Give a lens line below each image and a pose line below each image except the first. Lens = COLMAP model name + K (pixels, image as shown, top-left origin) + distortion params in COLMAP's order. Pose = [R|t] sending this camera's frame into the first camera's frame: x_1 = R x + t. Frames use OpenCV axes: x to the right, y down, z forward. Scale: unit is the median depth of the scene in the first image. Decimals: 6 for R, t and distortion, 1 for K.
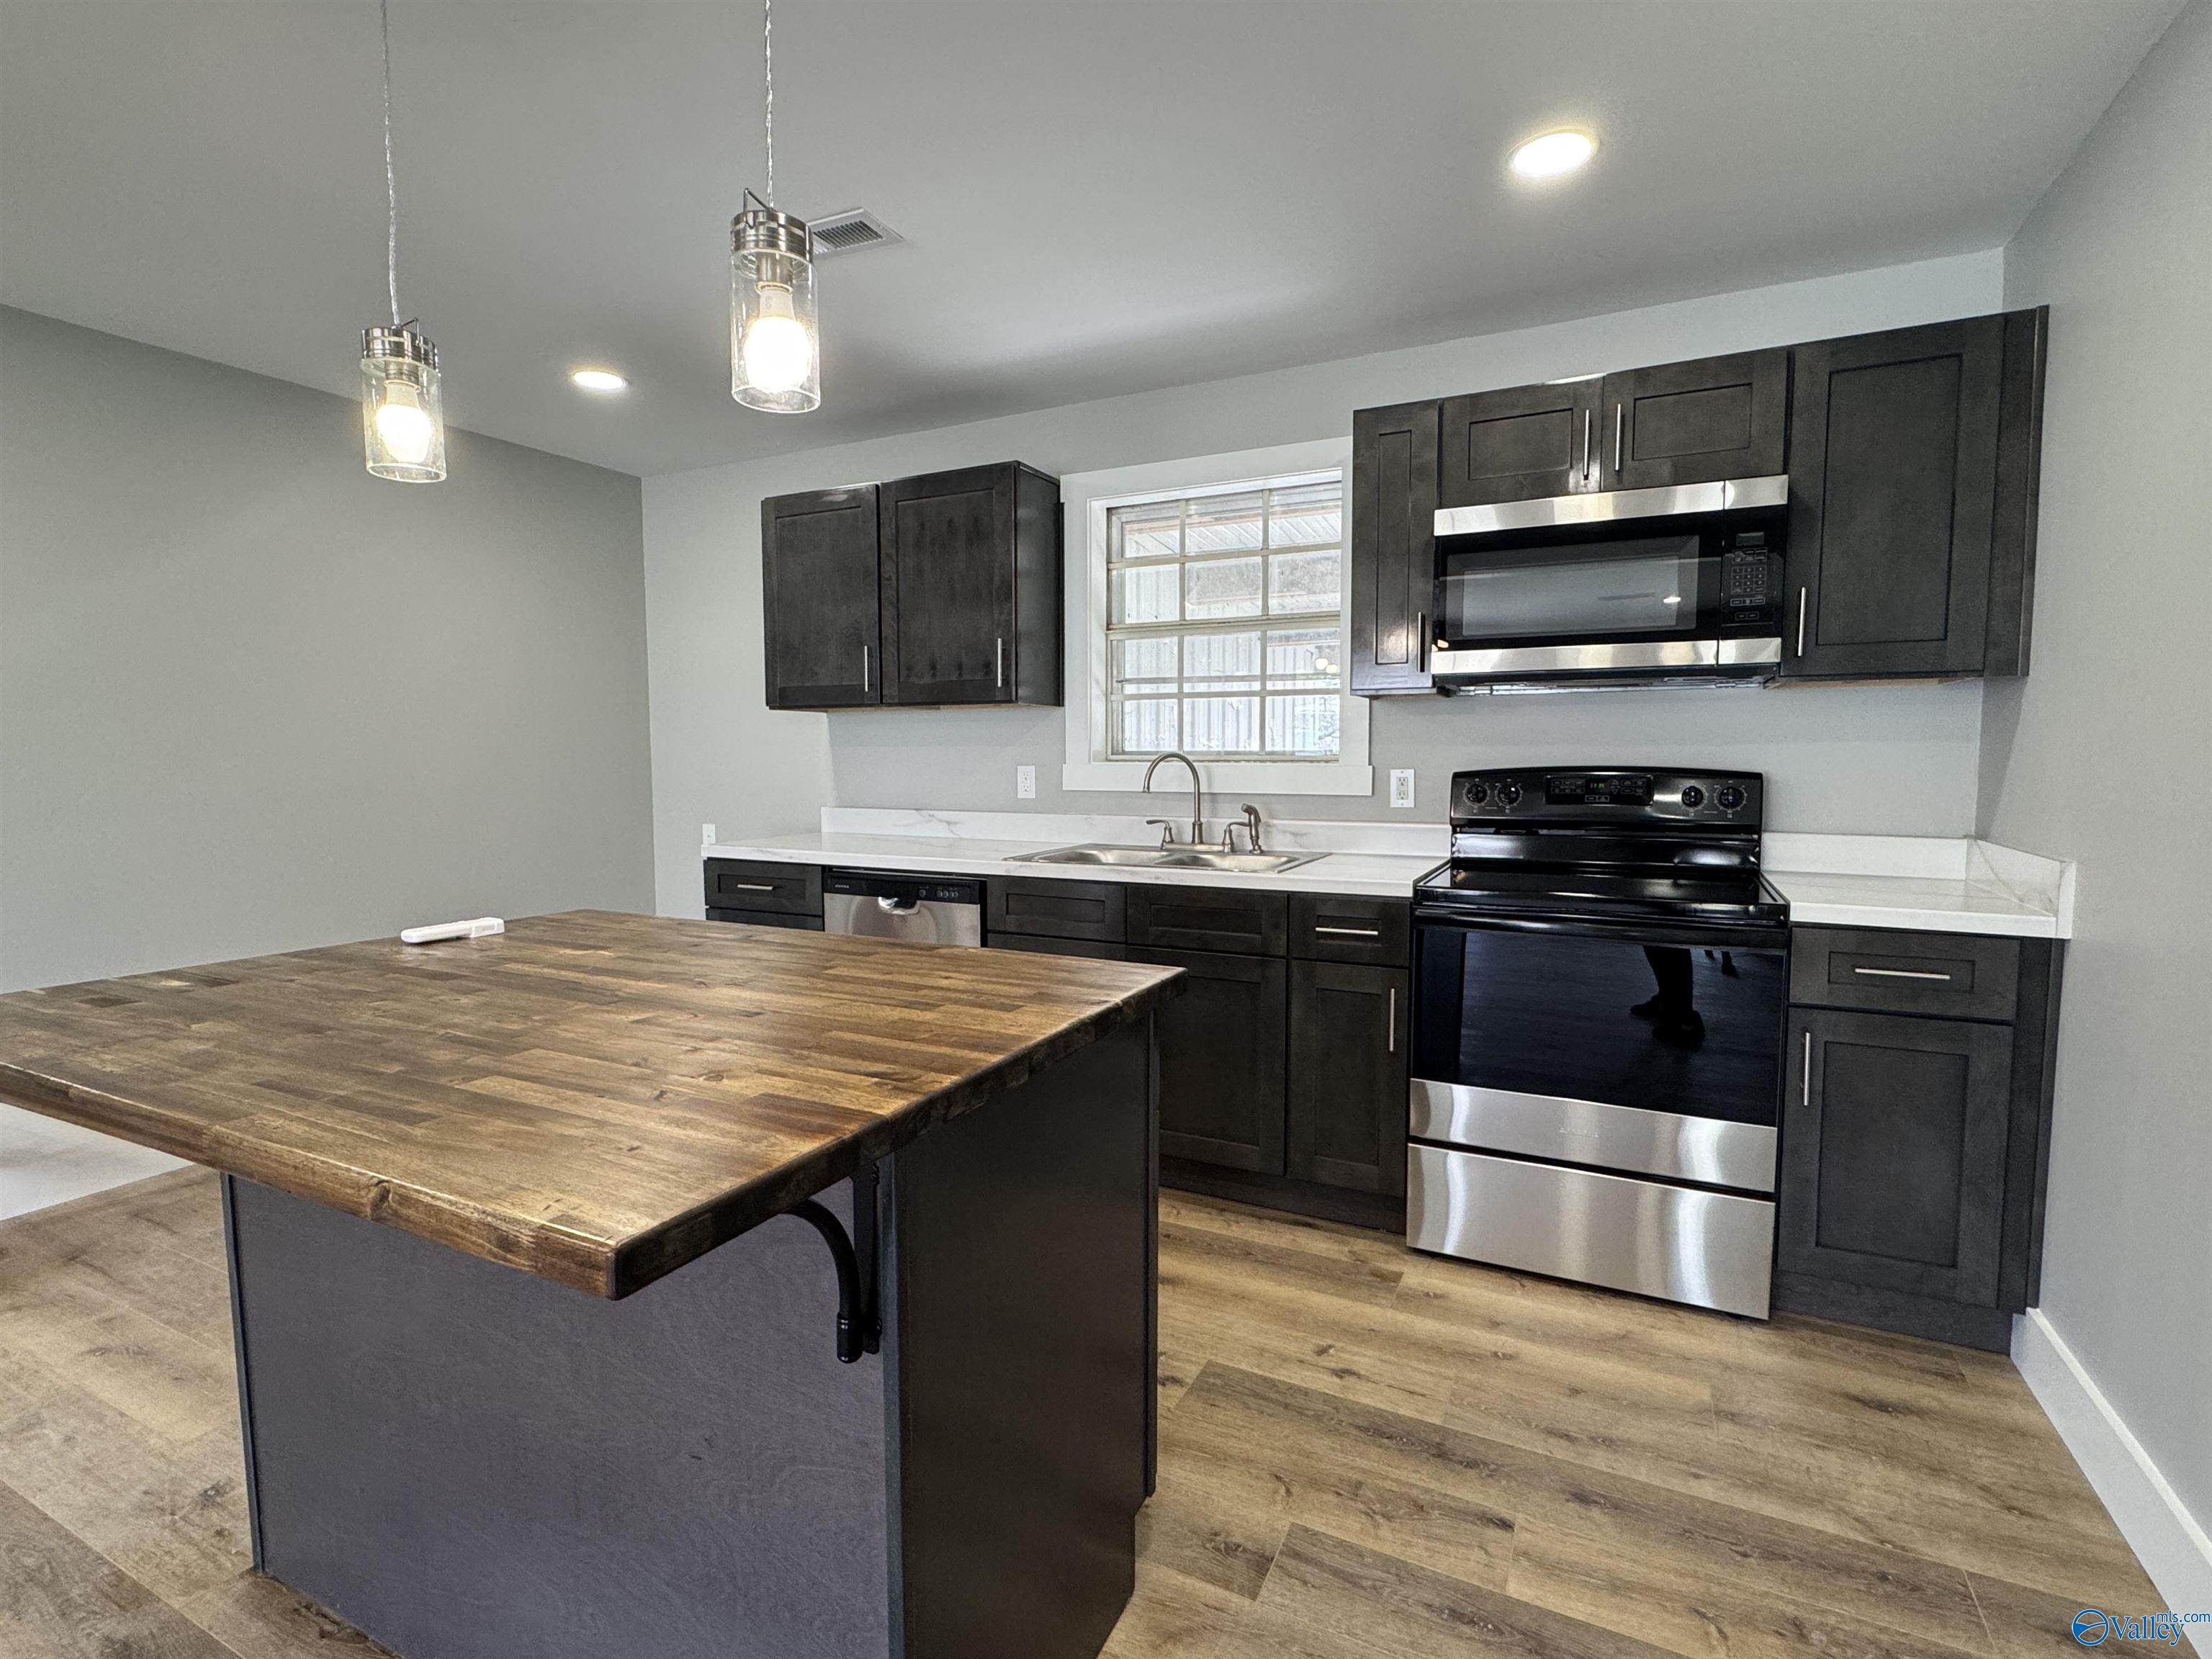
lens RADIAL K [[1041.9, 0, 1104.4], [0, 1041.9, 833.3], [0, 0, 1]] dist [-0.001274, 0.000019]
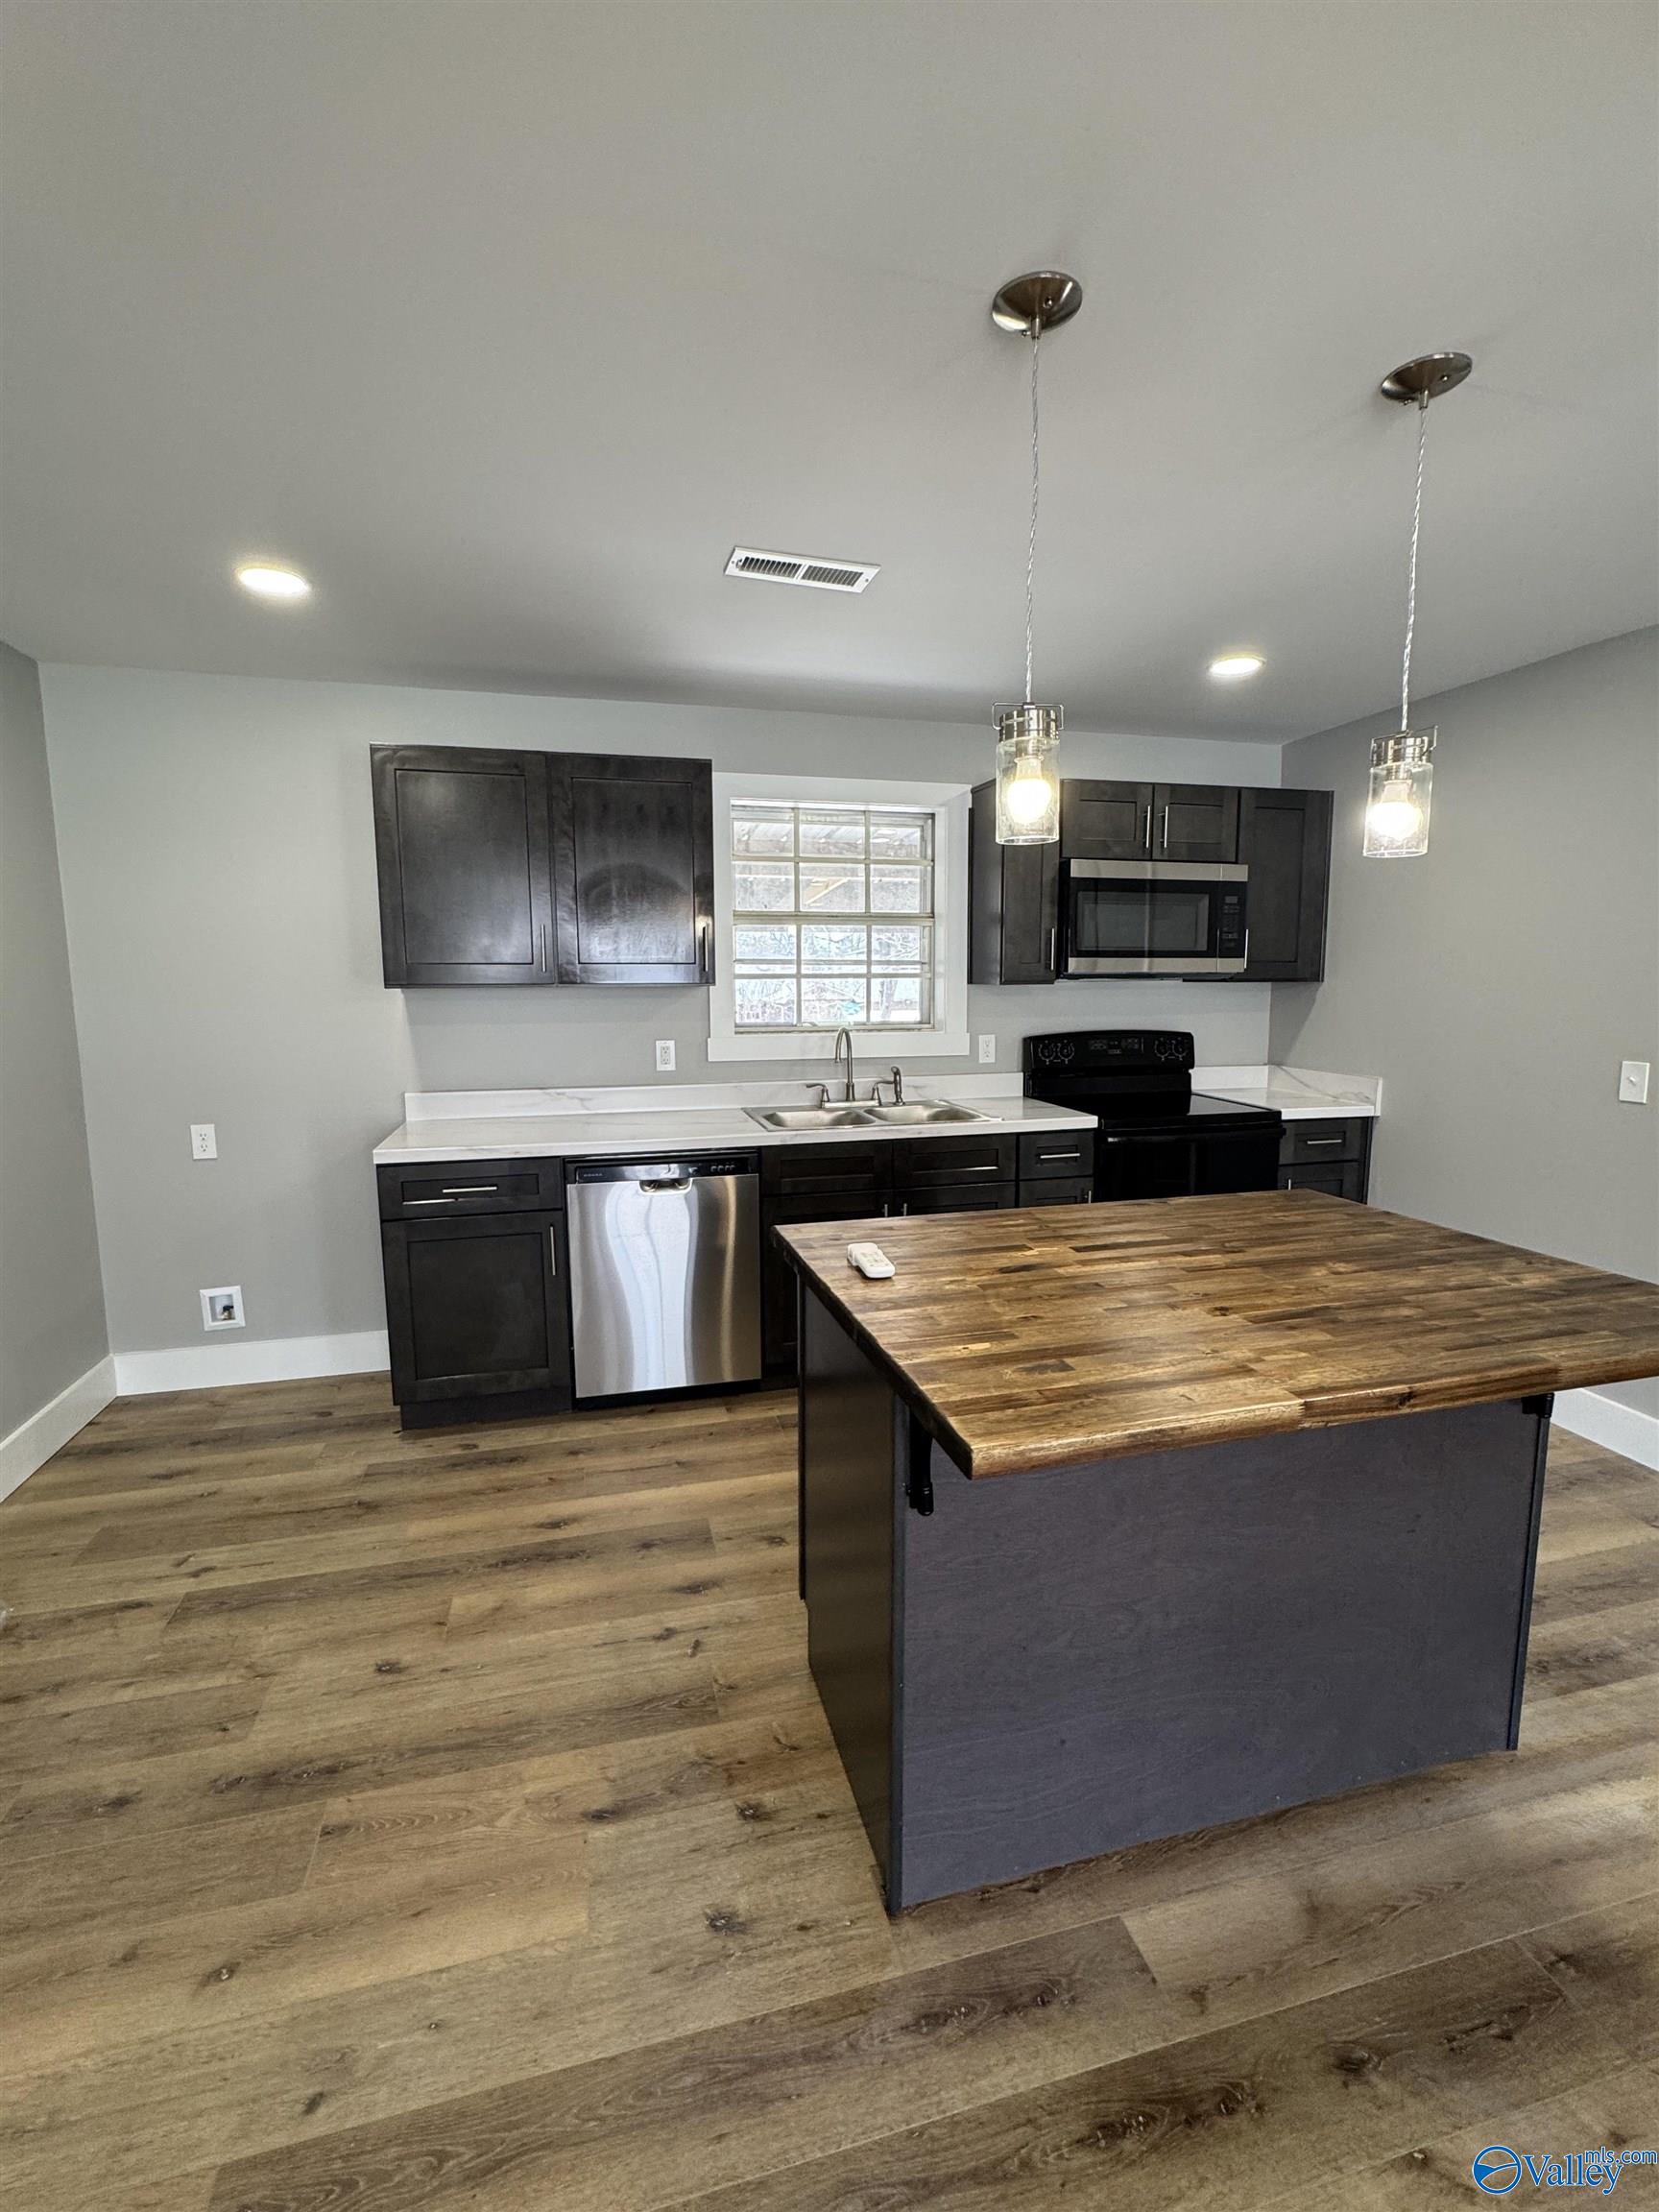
lens RADIAL K [[970.4, 0, 818.5], [0, 970.4, 1095.1], [0, 0, 1]] dist [-0.001294, -0.000170]
pose [[0.752564, -0.081784, 0.653421, -0.851528], [0.053550, 0.996572, 0.063059, -0.088255], [-0.656338, -0.012466, 0.754364, 0.210104]]
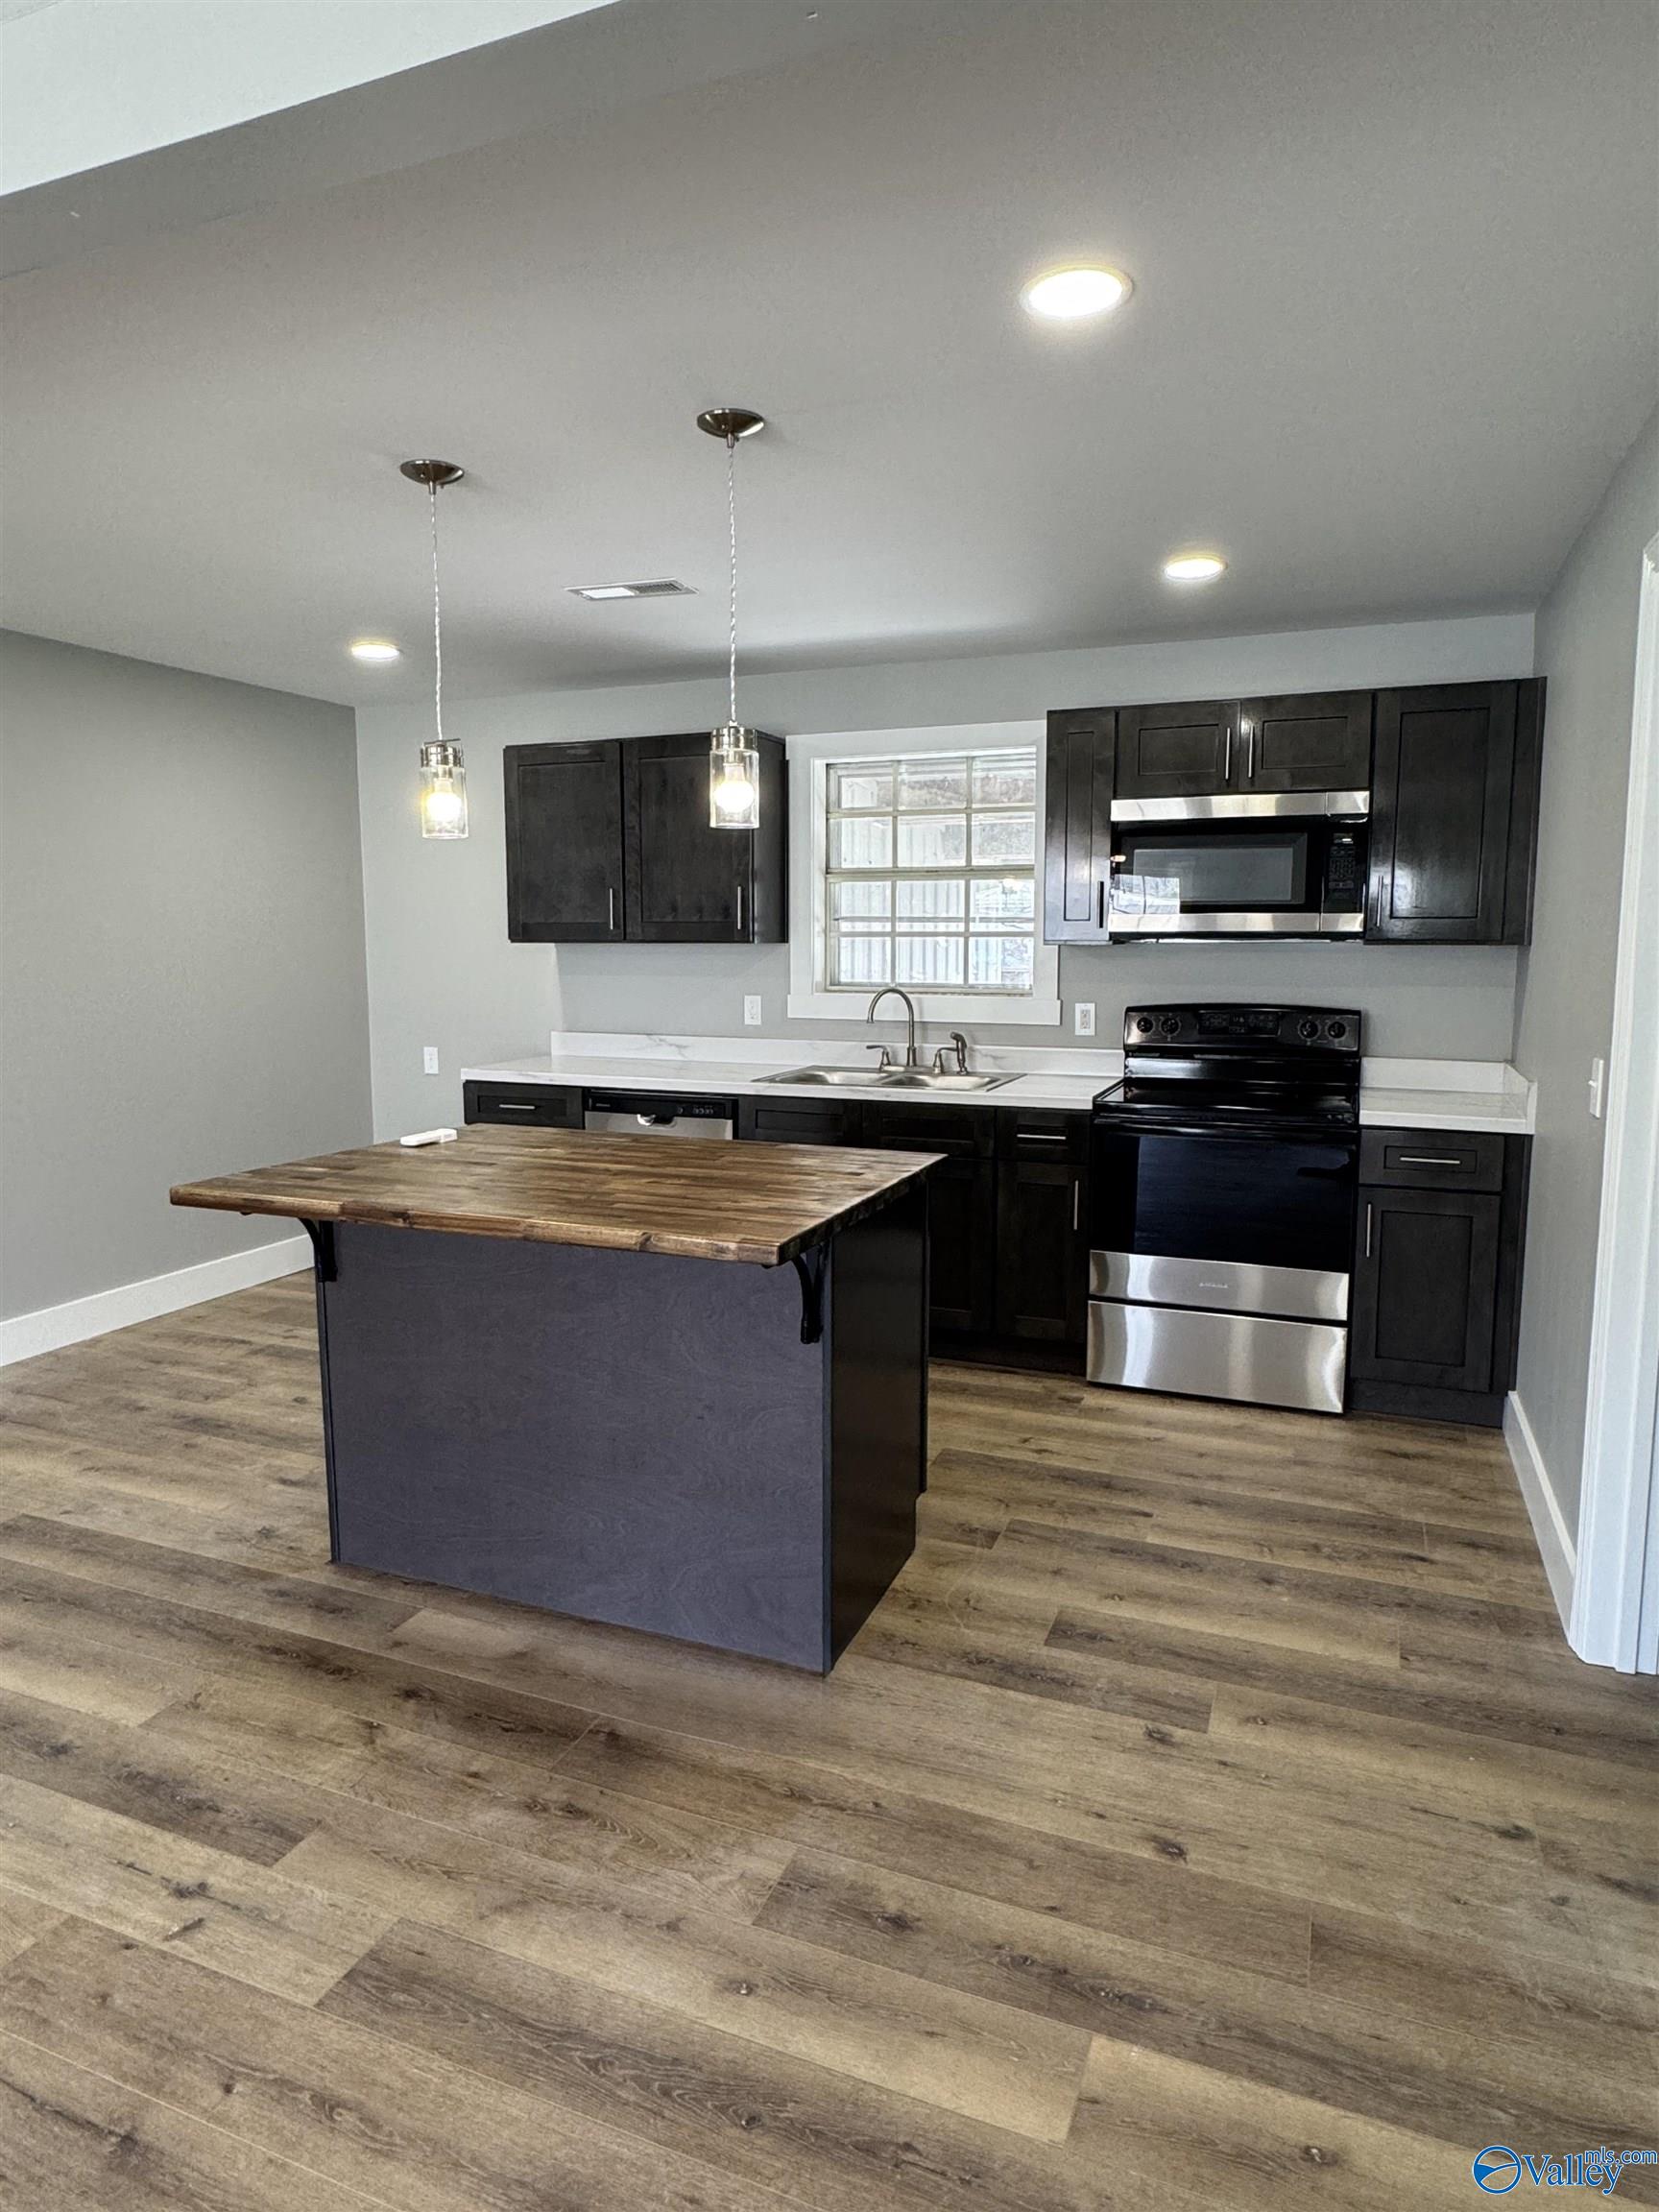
lens RADIAL K [[1293.9, 0, 826.8], [0, 1293.9, 1093.7], [0, 0, 1]] dist [-0.005291, 0.000221]
pose [[0.996832, -0.007753, 0.079161, -0.147942], [0.004323, 0.999048, 0.043414, -0.027726], [-0.079422, -0.042934, 0.995916, -0.531381]]
